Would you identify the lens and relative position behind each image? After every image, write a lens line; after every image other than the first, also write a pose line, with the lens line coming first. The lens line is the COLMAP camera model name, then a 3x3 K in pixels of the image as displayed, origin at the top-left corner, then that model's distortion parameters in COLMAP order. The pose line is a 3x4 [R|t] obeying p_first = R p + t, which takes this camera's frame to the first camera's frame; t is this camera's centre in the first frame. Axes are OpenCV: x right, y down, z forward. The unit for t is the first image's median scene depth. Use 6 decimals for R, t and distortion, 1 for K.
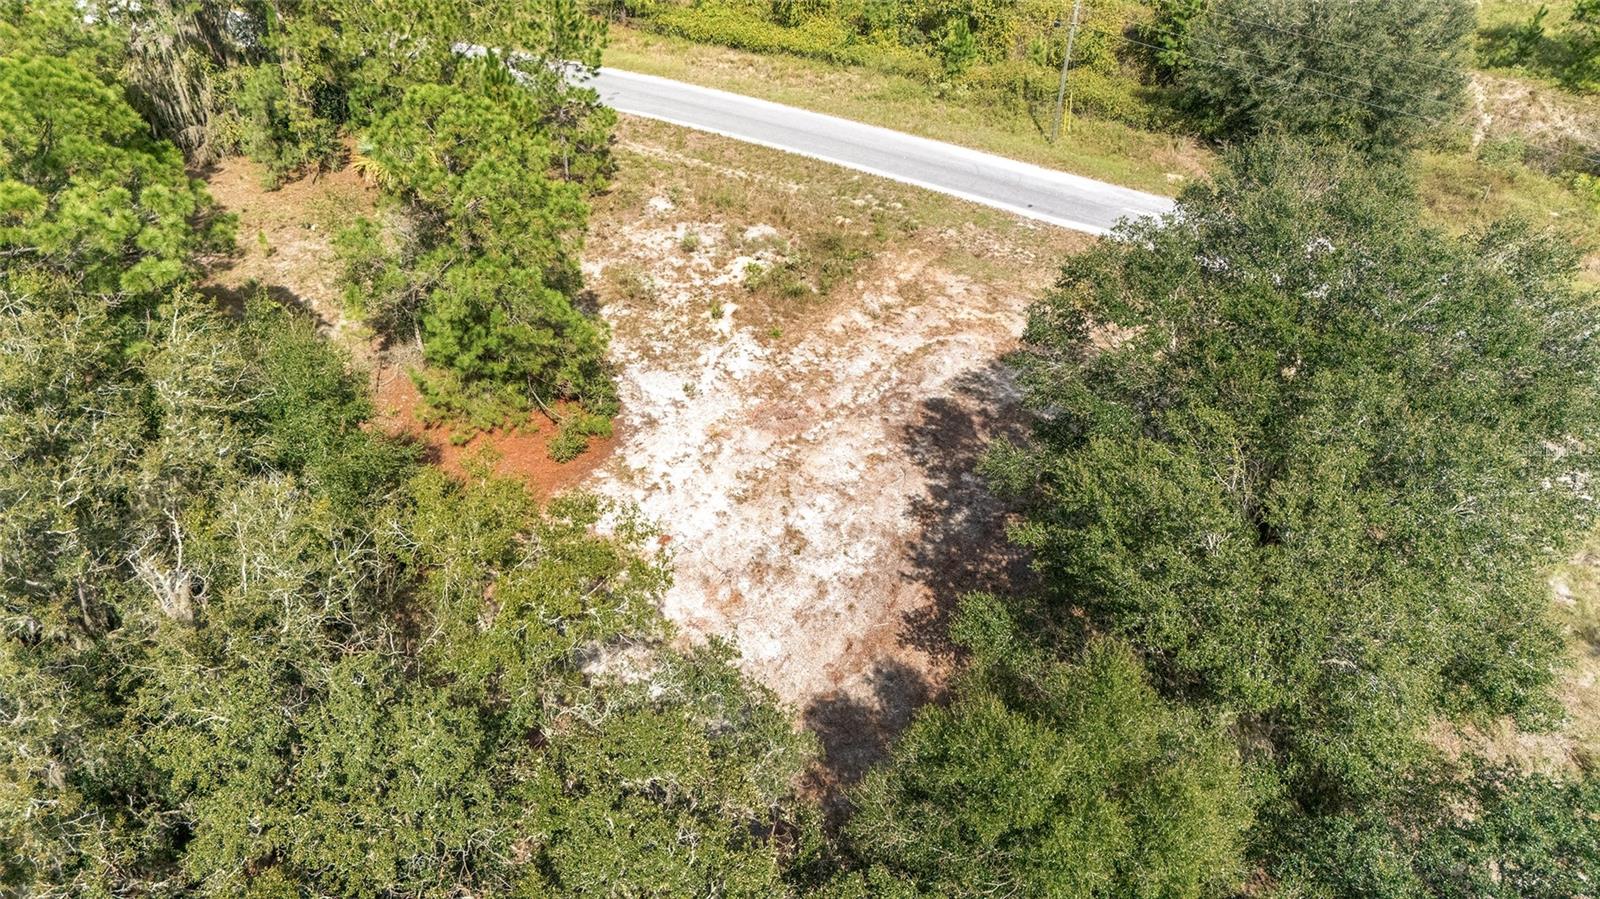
lens RADIAL K [[1173.0, 0, 800.4], [0, 1173.0, 450.1], [0, 0, 1]] dist [0.074745, -0.076132]
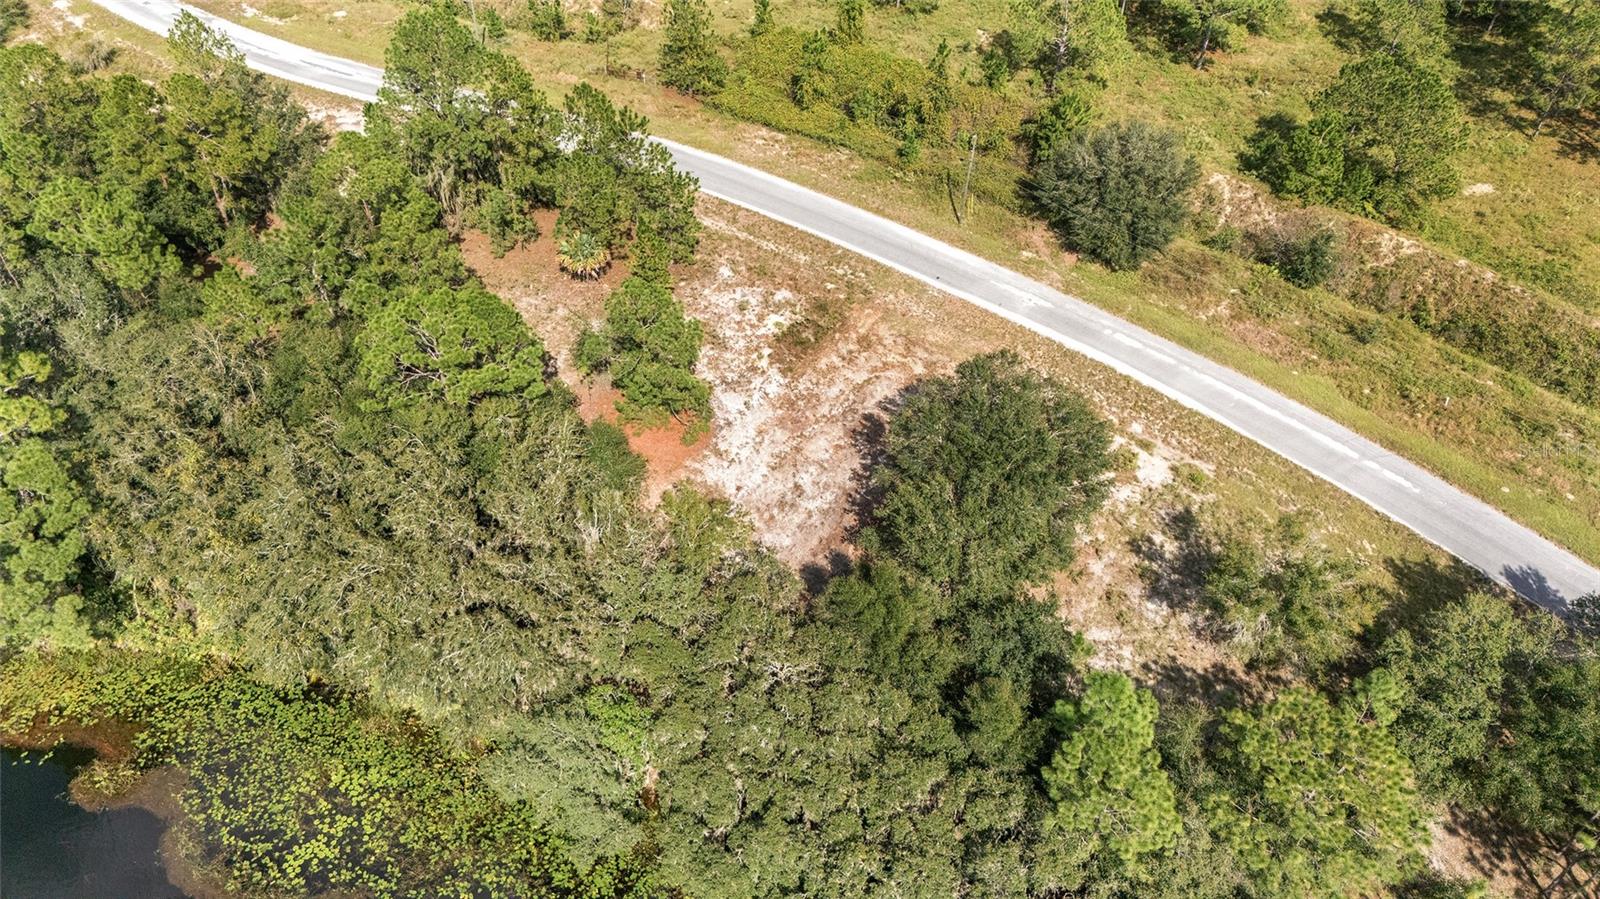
lens RADIAL K [[1173.0, 0, 802.4], [0, 1173.0, 449.2], [0, 0, 1]] dist [0.074745, -0.076132]
pose [[0.999827, 0.017758, -0.005490, 0.009963], [-0.016711, 0.988128, 0.152719, -0.246045], [0.008136, -0.152600, 0.988254, -0.849231]]
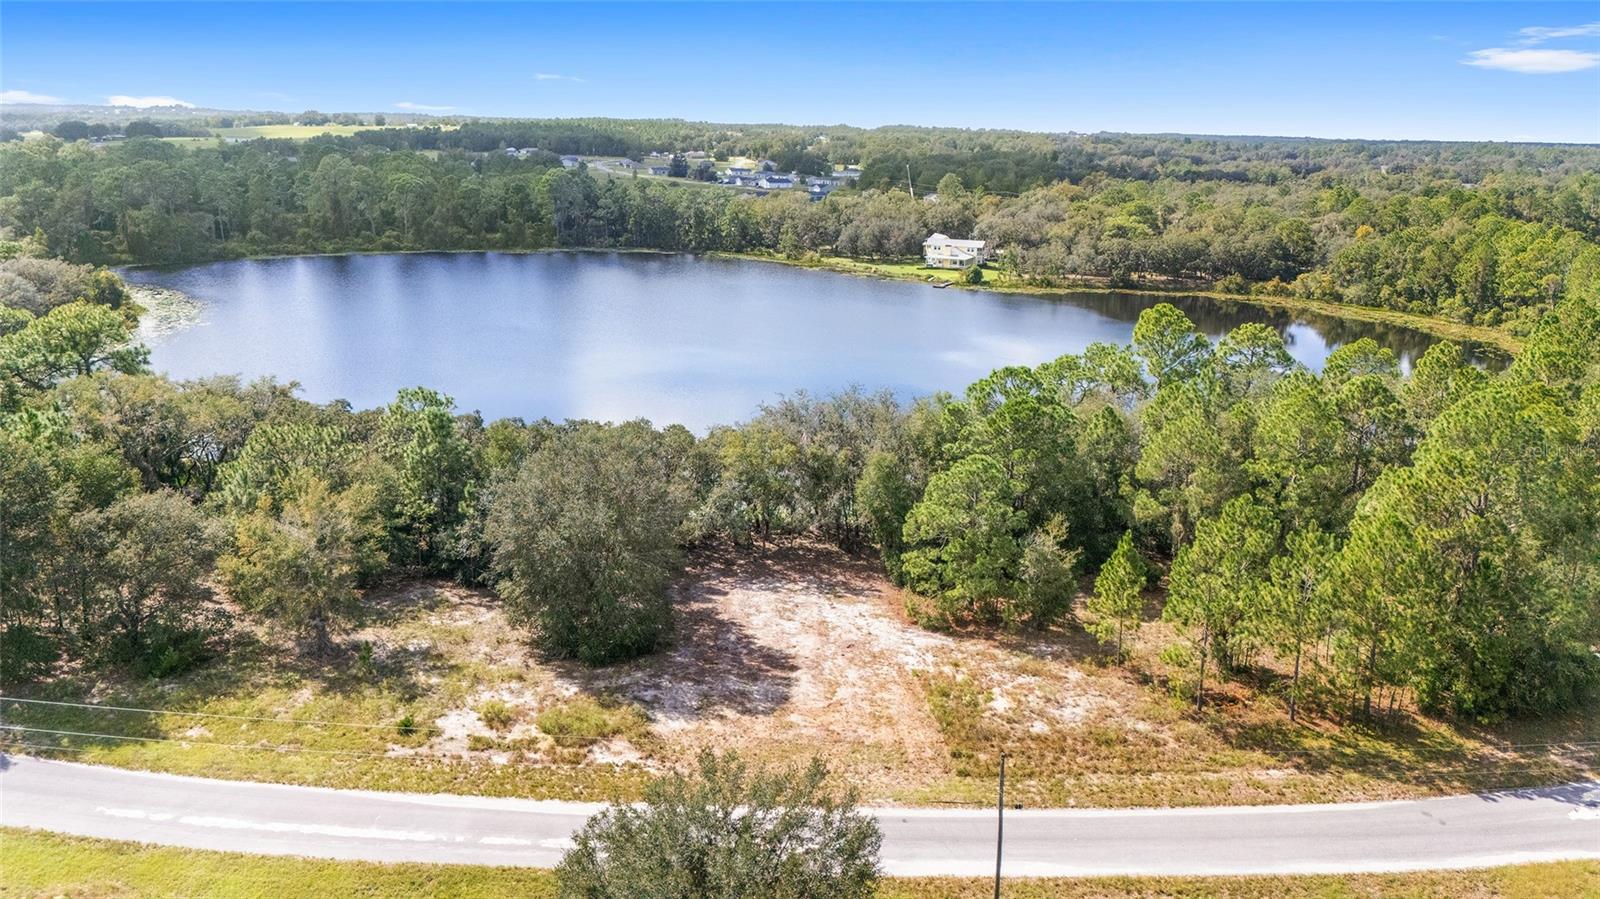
lens RADIAL K [[1173.0, 0, 803.6], [0, 1173.0, 454.7], [0, 0, 1]] dist [0.074745, -0.076132]
pose [[-0.784377, 0.147204, -0.602564, 0.941525], [-0.380627, 0.652810, 0.654953, -1.187599], [0.489771, 0.743082, -0.456019, 1.335585]]
